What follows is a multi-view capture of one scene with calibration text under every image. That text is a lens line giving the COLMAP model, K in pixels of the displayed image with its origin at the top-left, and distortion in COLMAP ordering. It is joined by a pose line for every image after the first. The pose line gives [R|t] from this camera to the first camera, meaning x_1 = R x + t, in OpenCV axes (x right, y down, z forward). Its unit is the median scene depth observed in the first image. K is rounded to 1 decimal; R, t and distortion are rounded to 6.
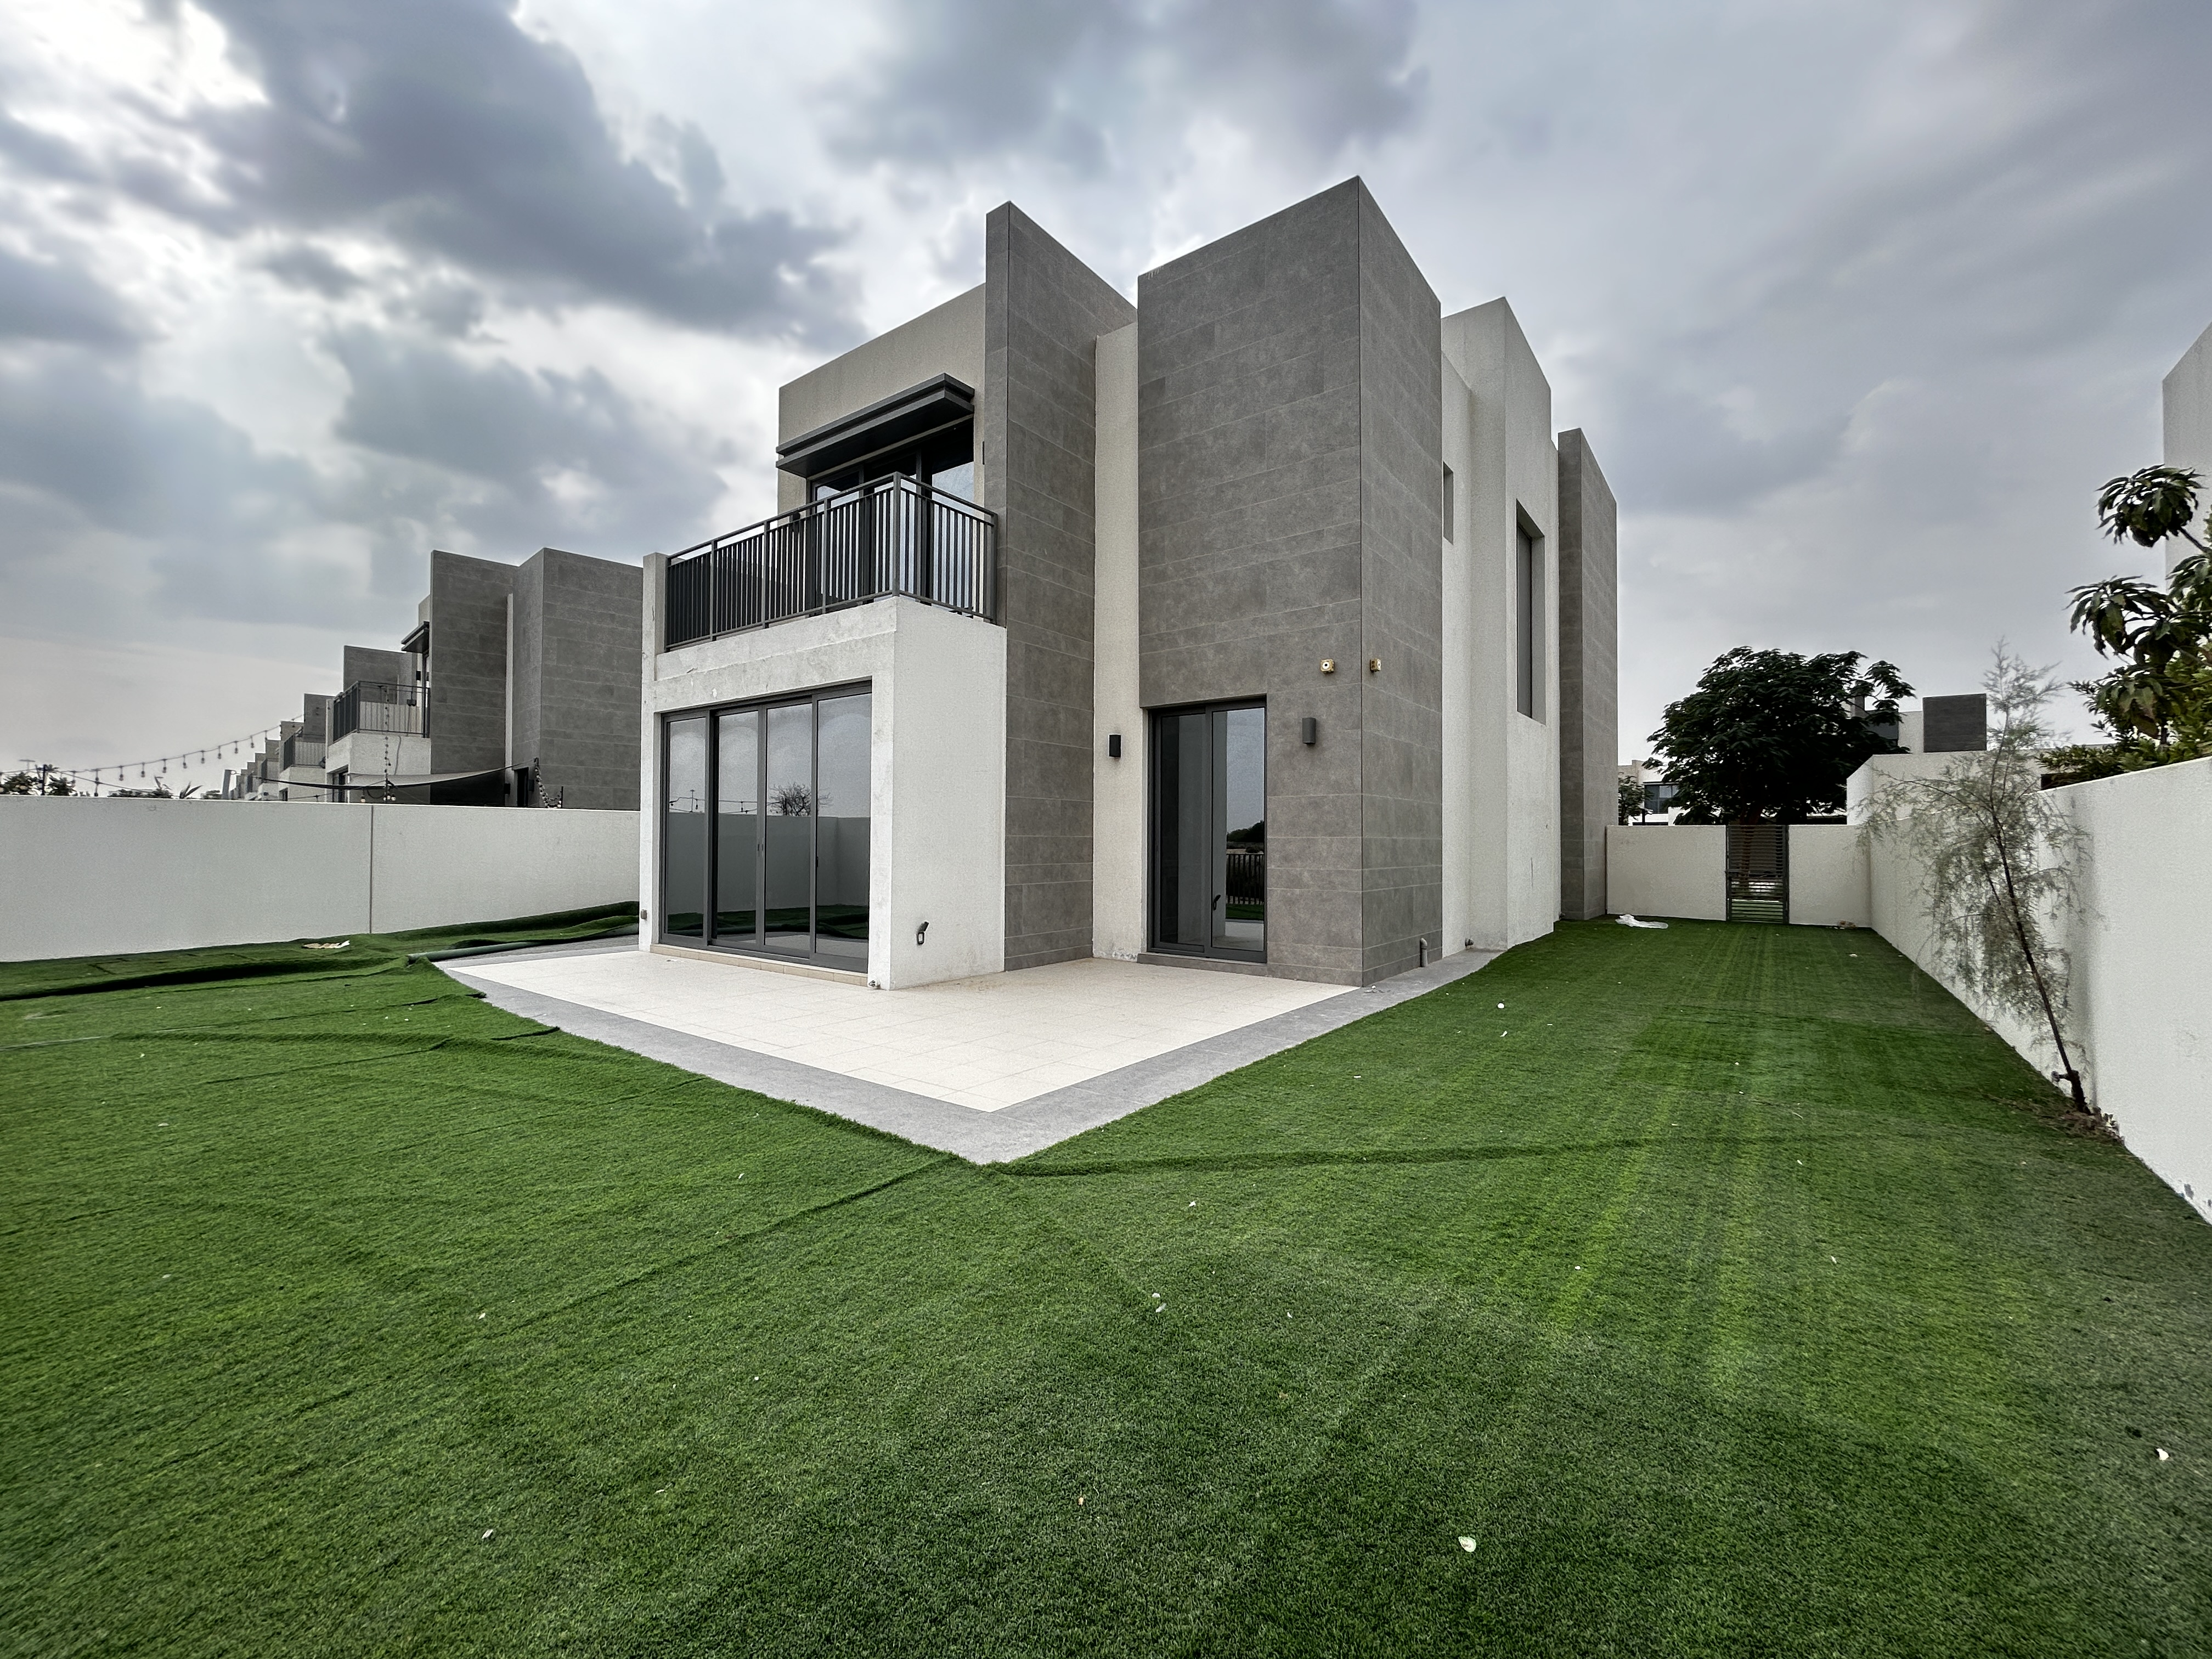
lens RADIAL K [[895.8, 0, 1096.8], [0, 895.8, 834.0], [0, 0, 1]] dist [0.001805, -0.000174]
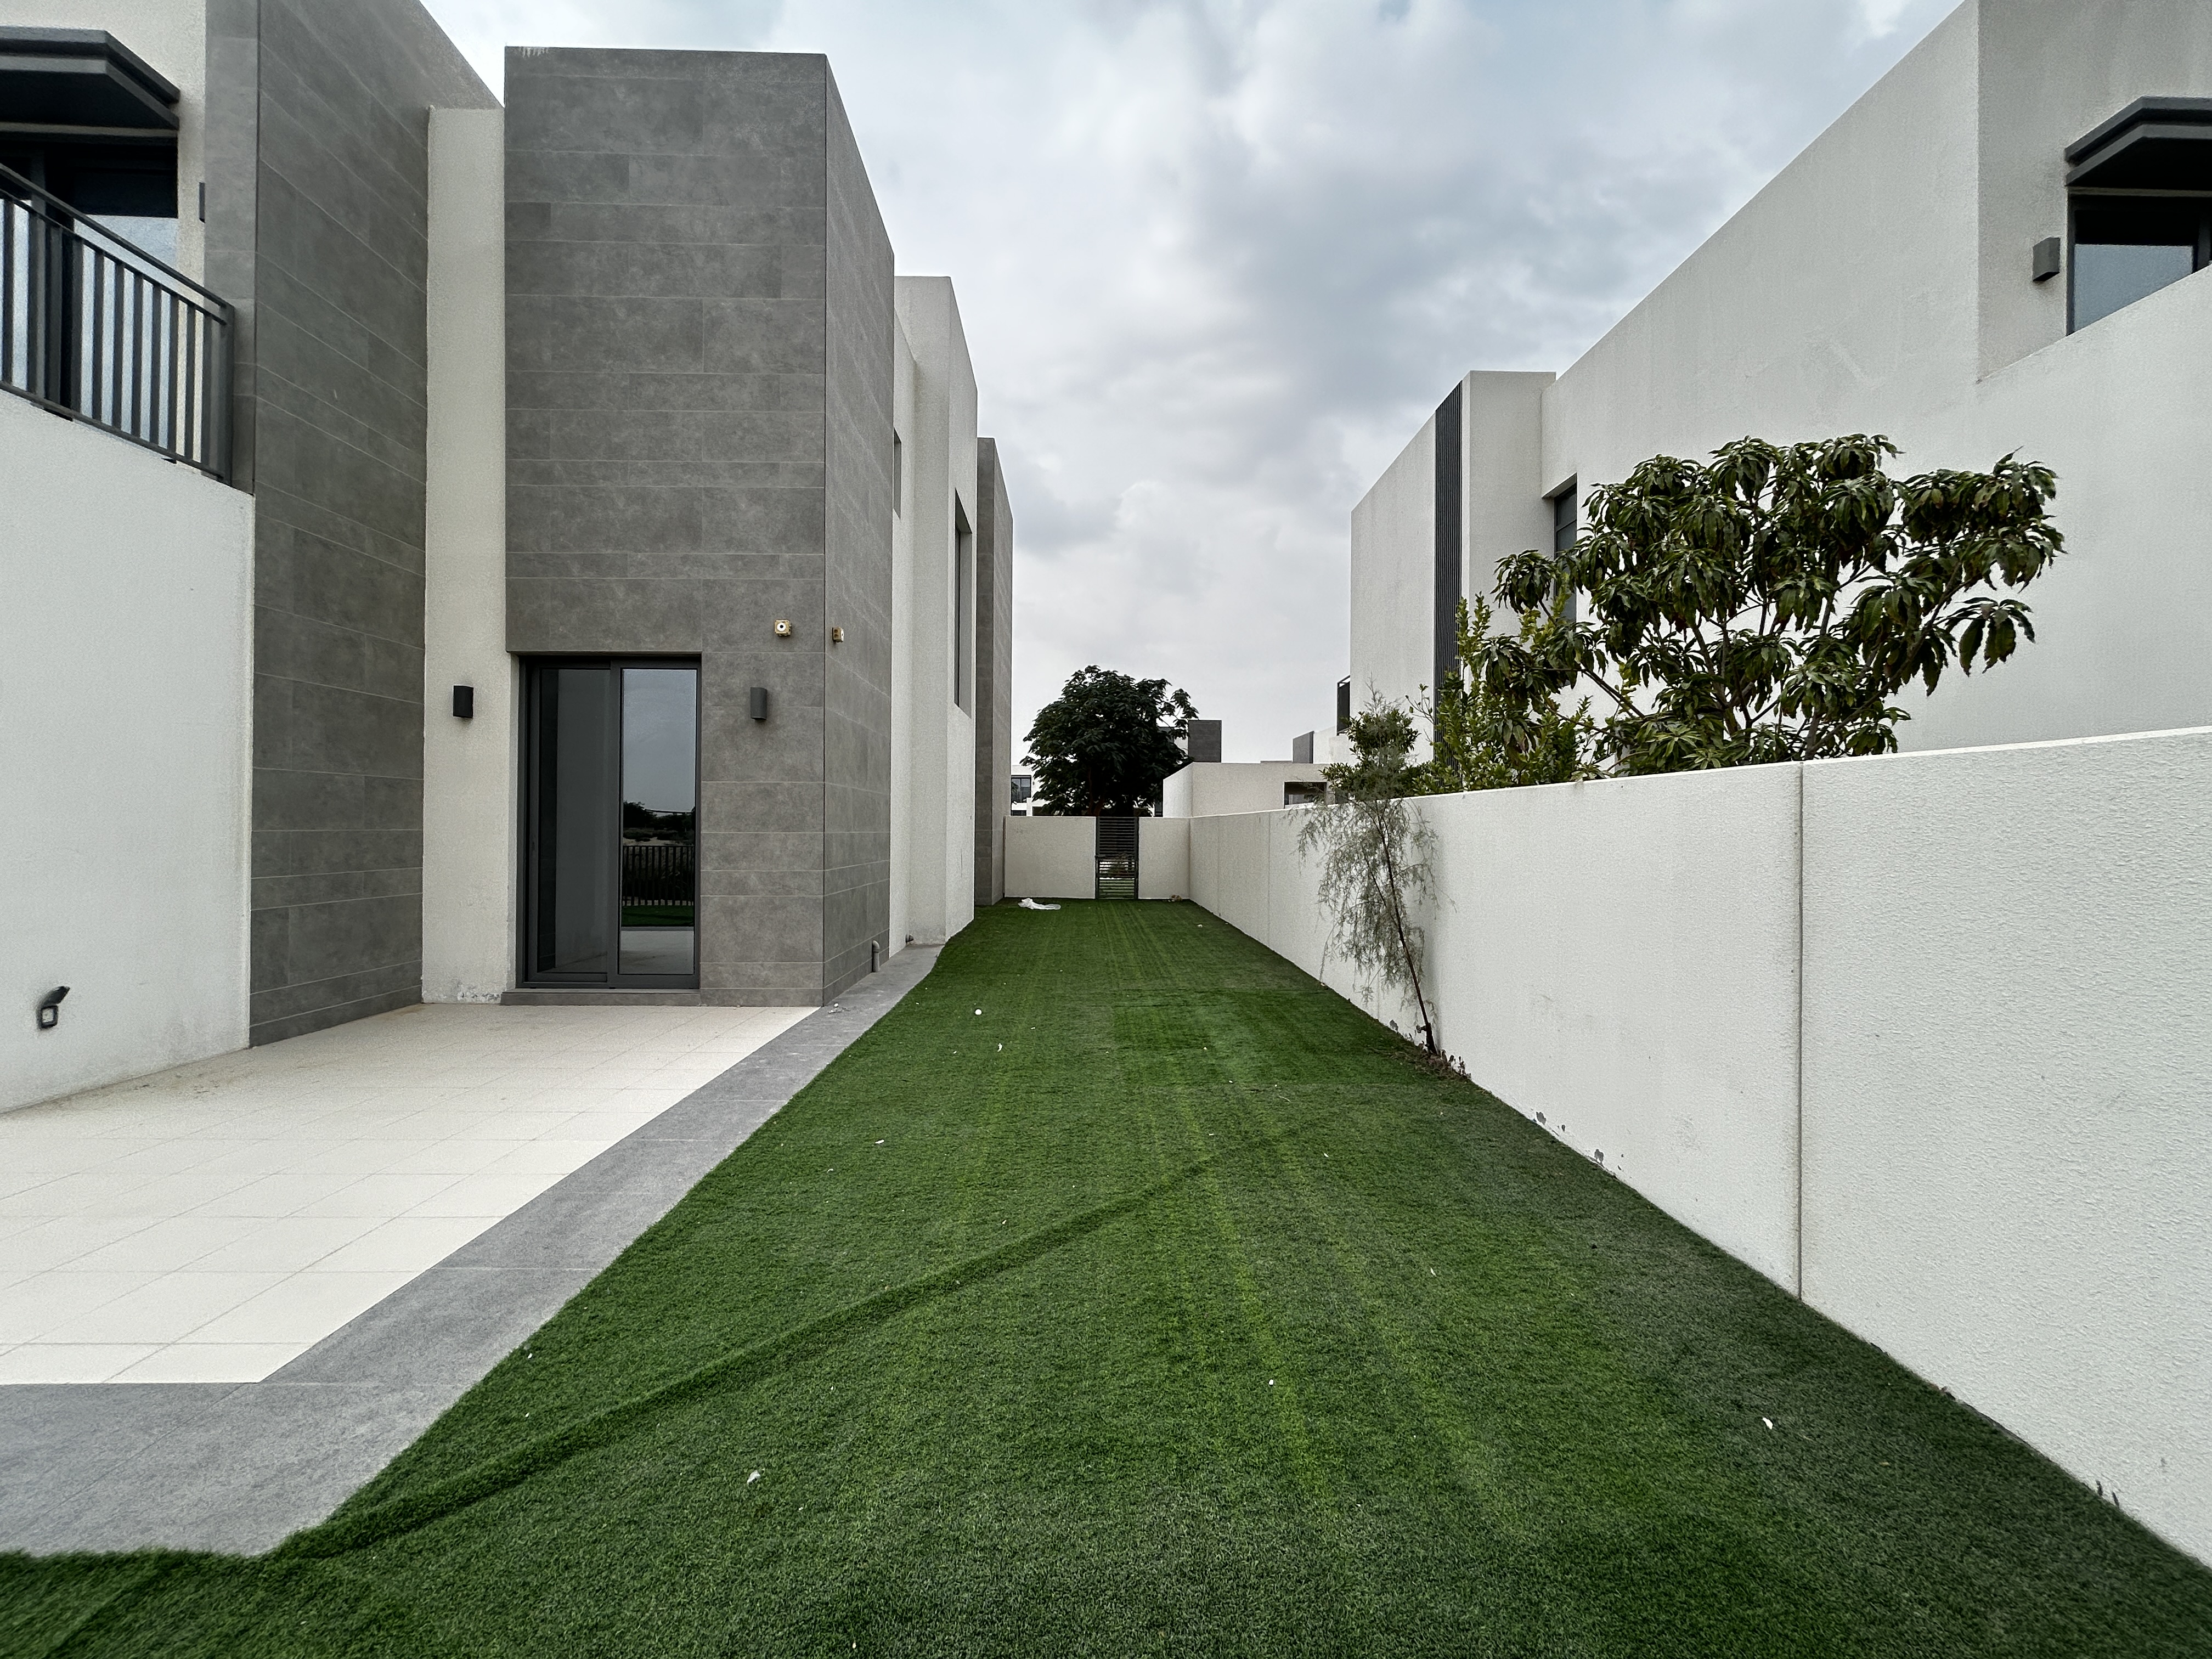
lens RADIAL K [[895.8, 0, 1097.2], [0, 895.8, 825.4], [0, 0, 1]] dist [0.001805, -0.000174]
pose [[0.781189, 0.001404, 0.624293, -0.034882], [-0.007194, 0.999951, 0.006753, -0.010761], [-0.624253, -0.009766, 0.781161, 0.157108]]
